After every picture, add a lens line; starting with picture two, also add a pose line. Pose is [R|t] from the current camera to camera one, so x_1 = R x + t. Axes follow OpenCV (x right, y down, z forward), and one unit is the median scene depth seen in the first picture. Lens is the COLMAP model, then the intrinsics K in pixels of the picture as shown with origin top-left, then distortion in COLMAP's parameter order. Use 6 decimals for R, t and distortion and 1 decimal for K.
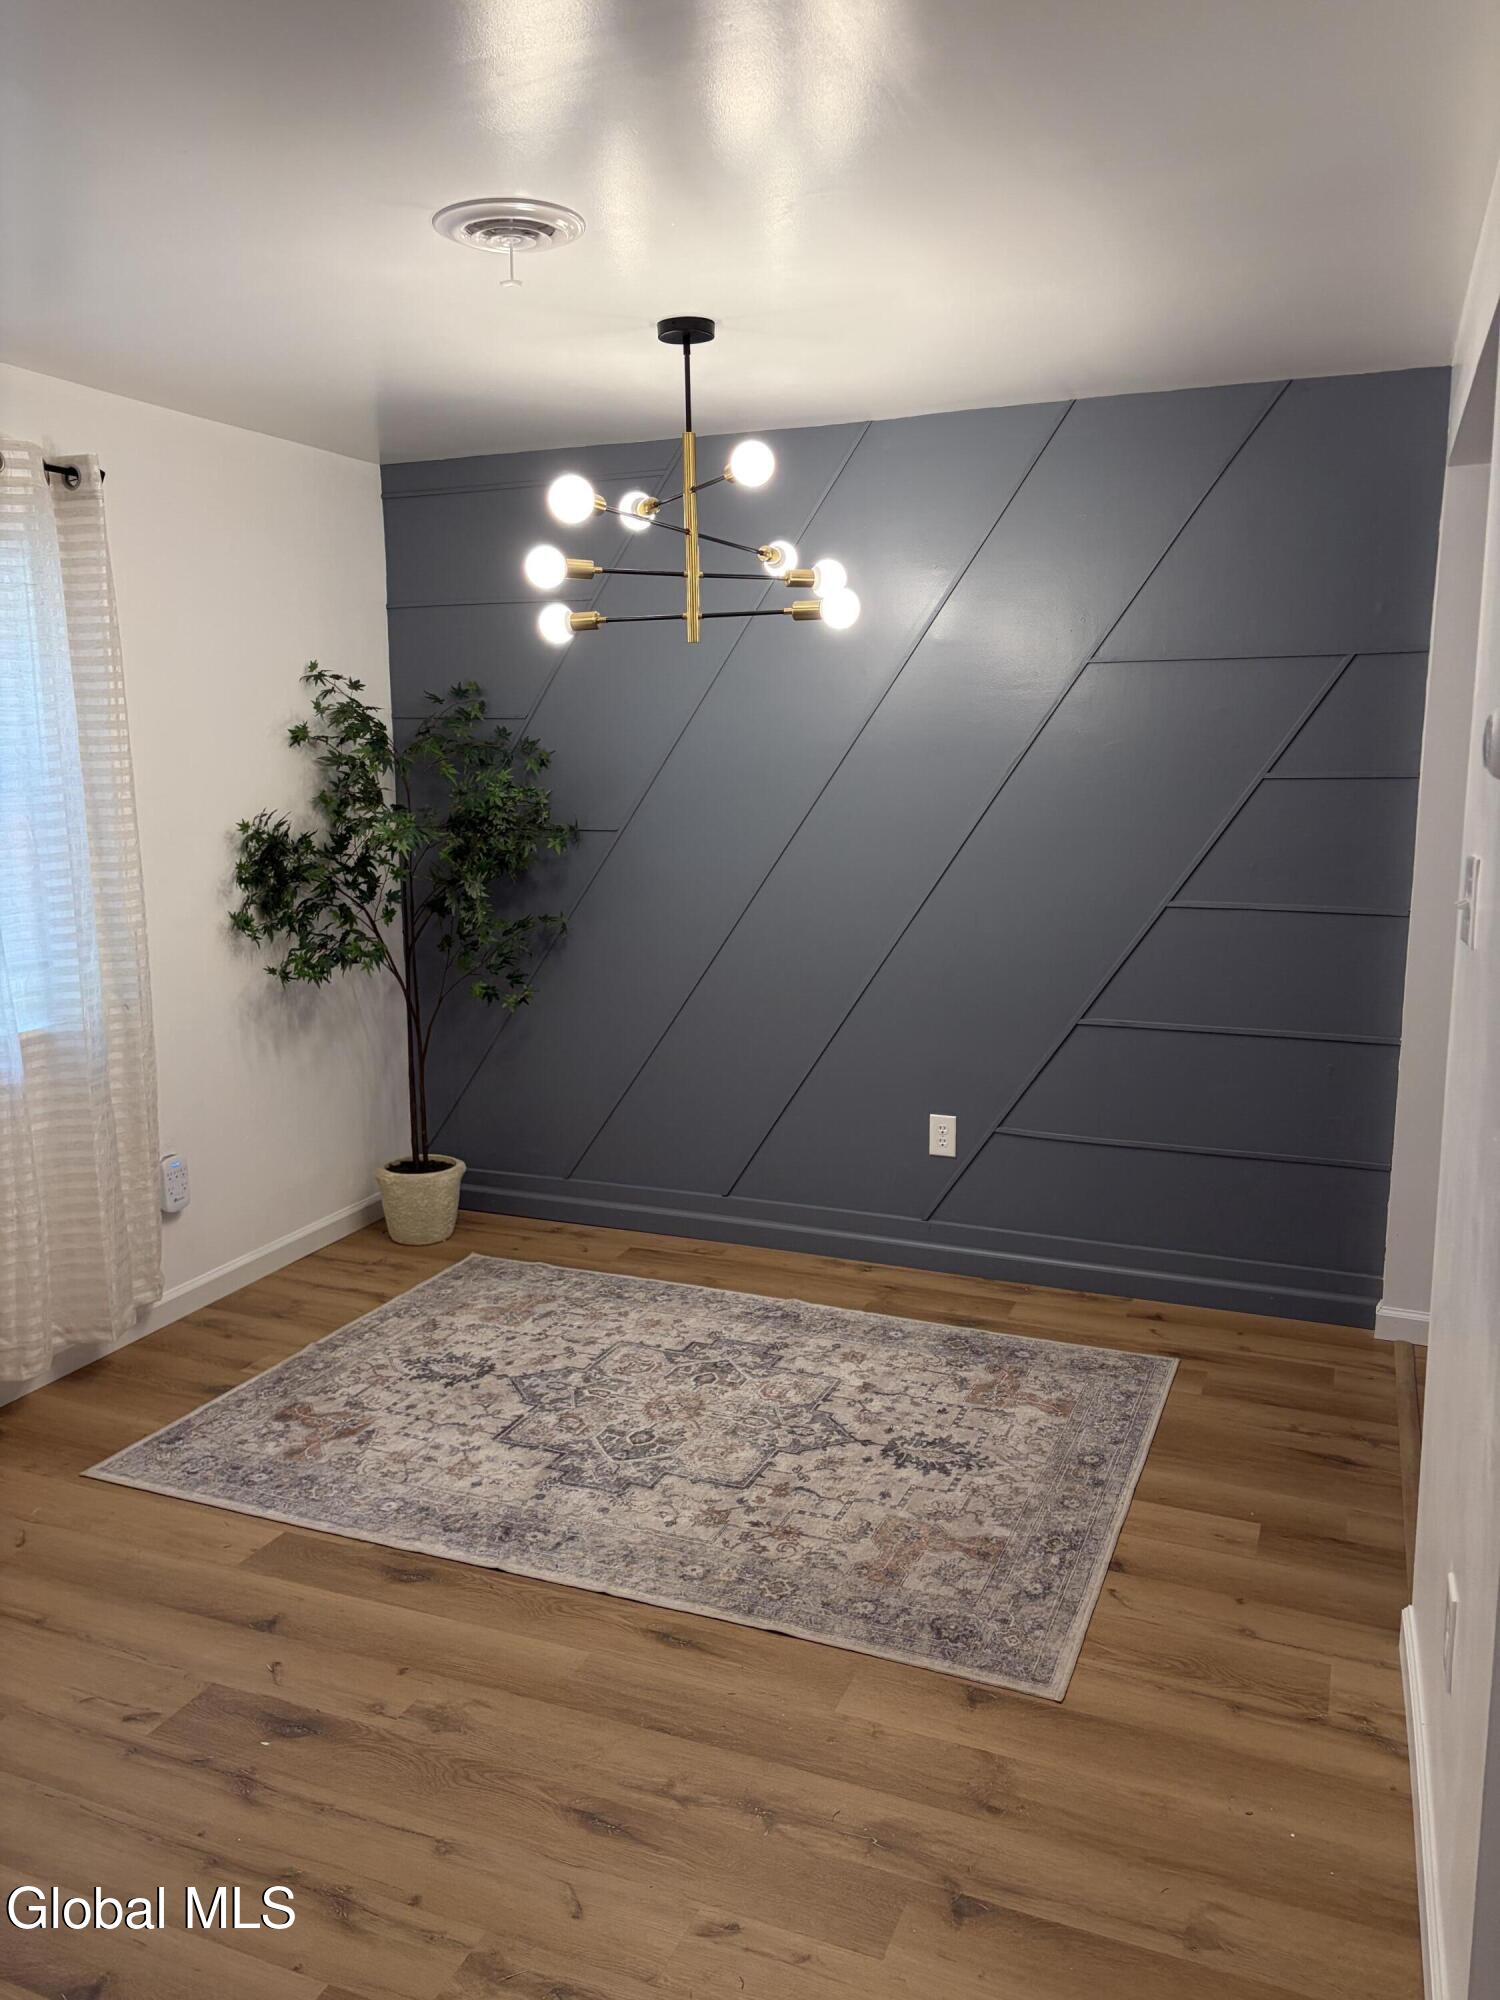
lens RADIAL K [[1520.4, 0, 732.1], [0, 1520.4, 1002.4], [0, 0, 1]] dist [0.049870, -0.055500]
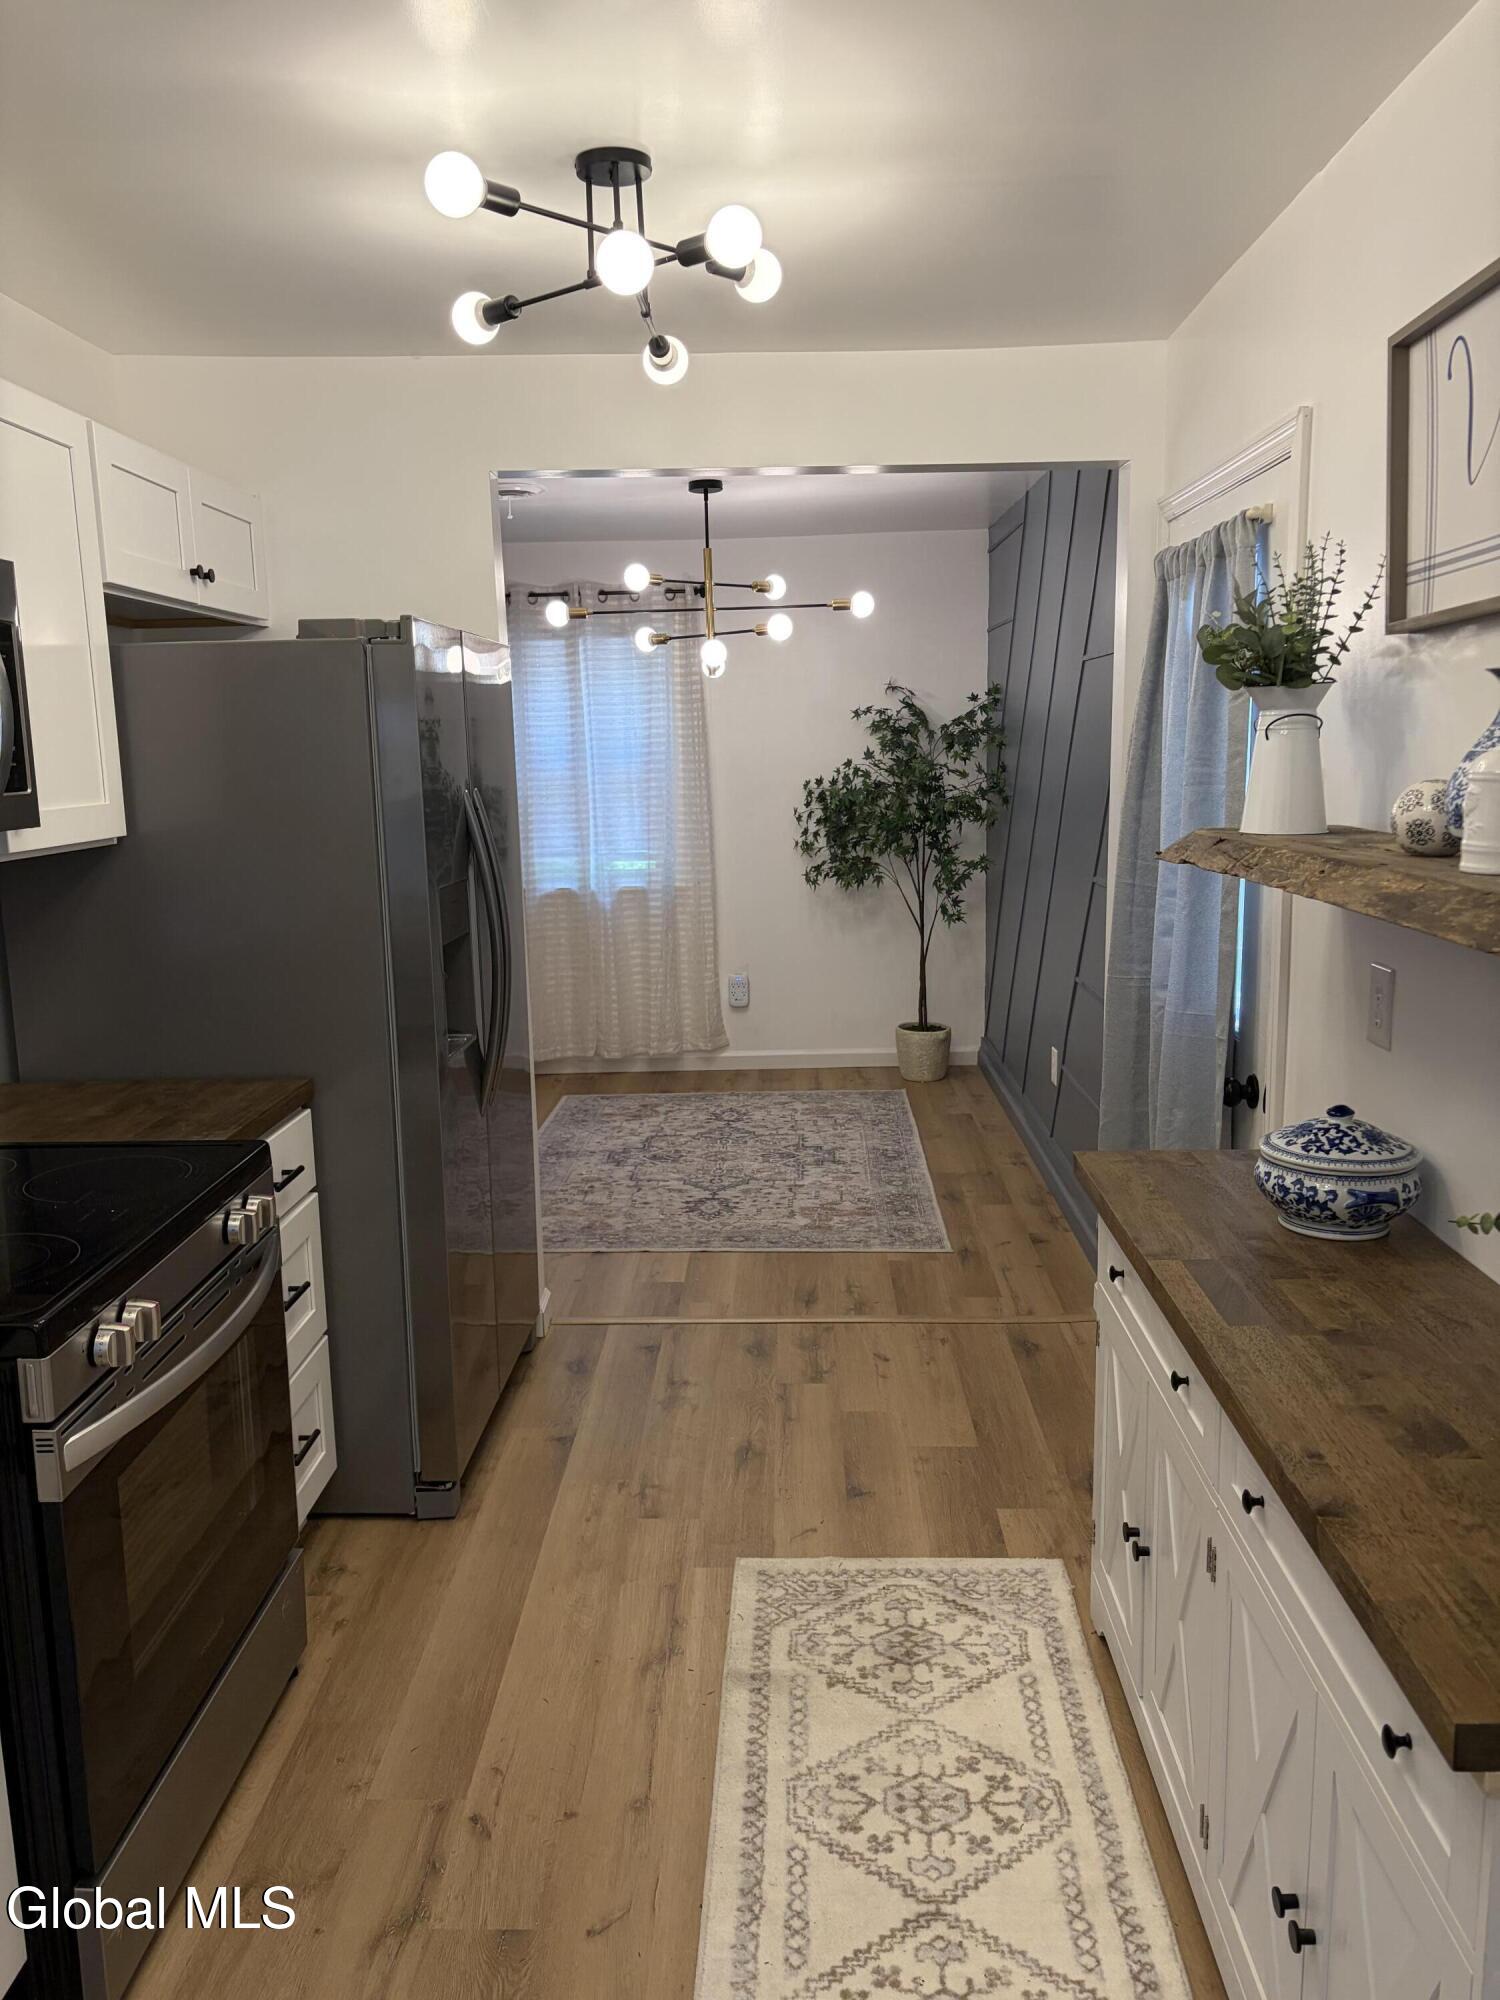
lens RADIAL K [[1520.4, 0, 763.8], [0, 1520.4, 1007.2], [0, 0, 1]] dist [0.049870, -0.055500]
pose [[0.372858, 0.165707, -0.912972, 1.362399], [-0.143401, 0.982394, 0.119742, -0.080681], [0.916740, 0.086275, 0.390056, 0.399339]]
